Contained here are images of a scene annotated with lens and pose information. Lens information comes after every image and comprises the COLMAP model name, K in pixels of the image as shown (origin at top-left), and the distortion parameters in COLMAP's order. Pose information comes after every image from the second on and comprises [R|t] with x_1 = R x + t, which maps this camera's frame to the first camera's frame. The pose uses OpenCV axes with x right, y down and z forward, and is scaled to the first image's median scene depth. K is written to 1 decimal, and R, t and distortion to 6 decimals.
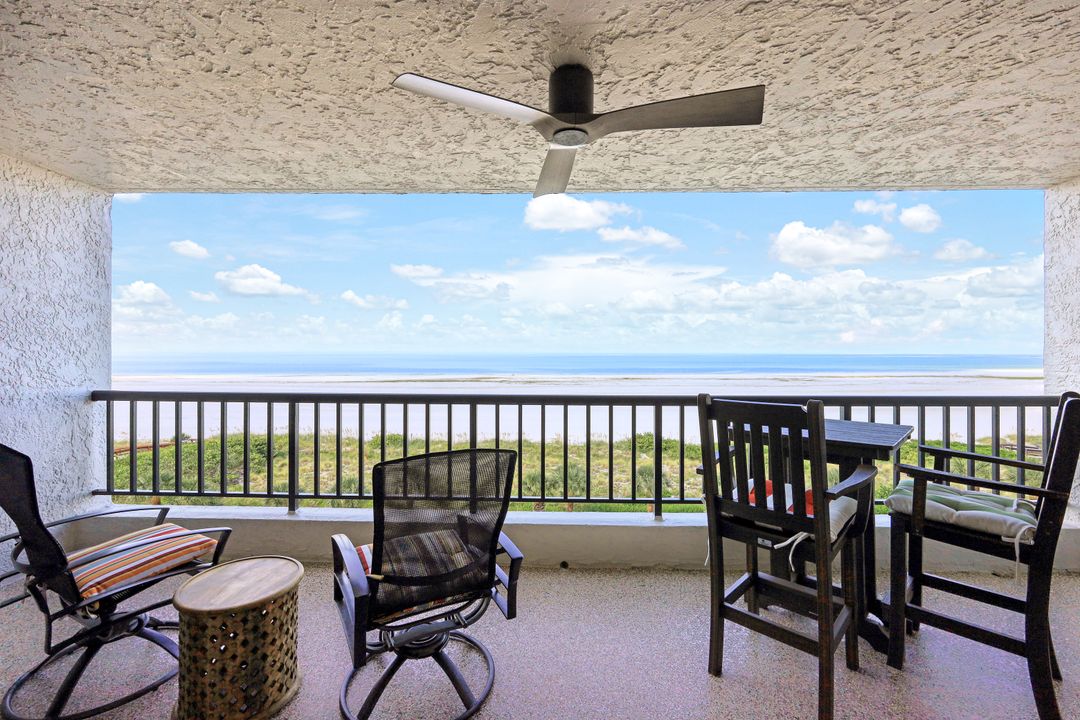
lens RADIAL K [[449.4, 0, 538.9], [0, 449.4, 355.7], [0, 0, 1]] dist [-0.000188, 0.000693]
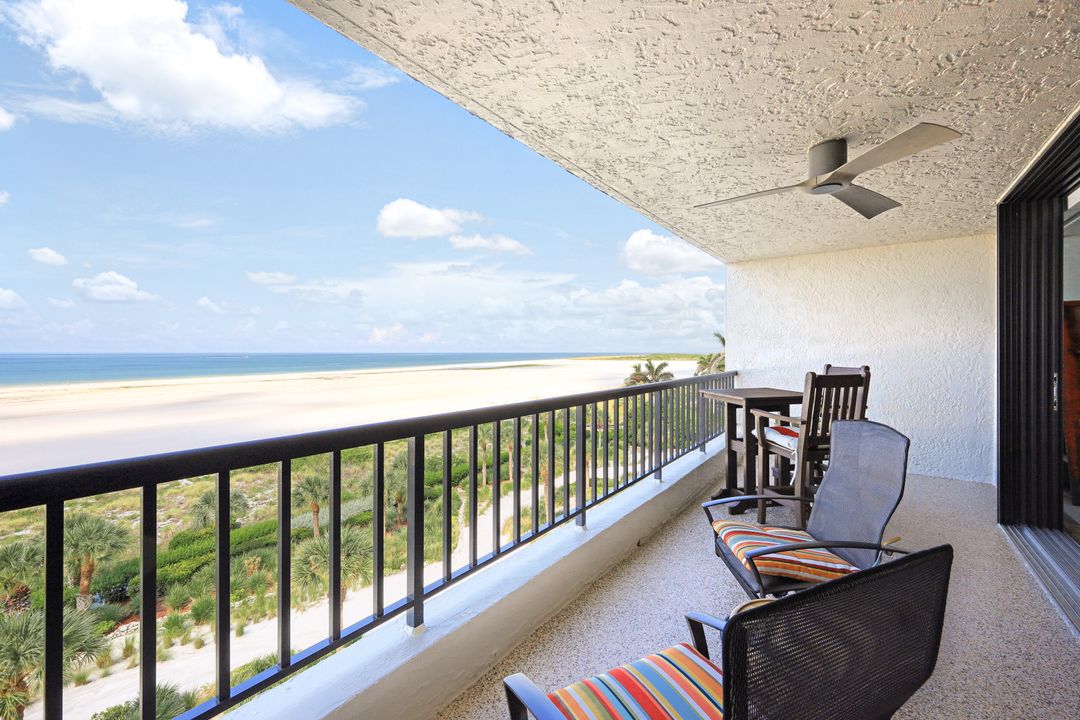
lens RADIAL K [[449.4, 0, 542.4], [0, 449.4, 354.1], [0, 0, 1]] dist [-0.000188, 0.000693]
pose [[0.580001, -0.005728, 0.814595, -0.675132], [0.008412, 0.999964, 0.001042, 0.004170], [-0.814572, 0.006248, 0.580029, 0.394944]]
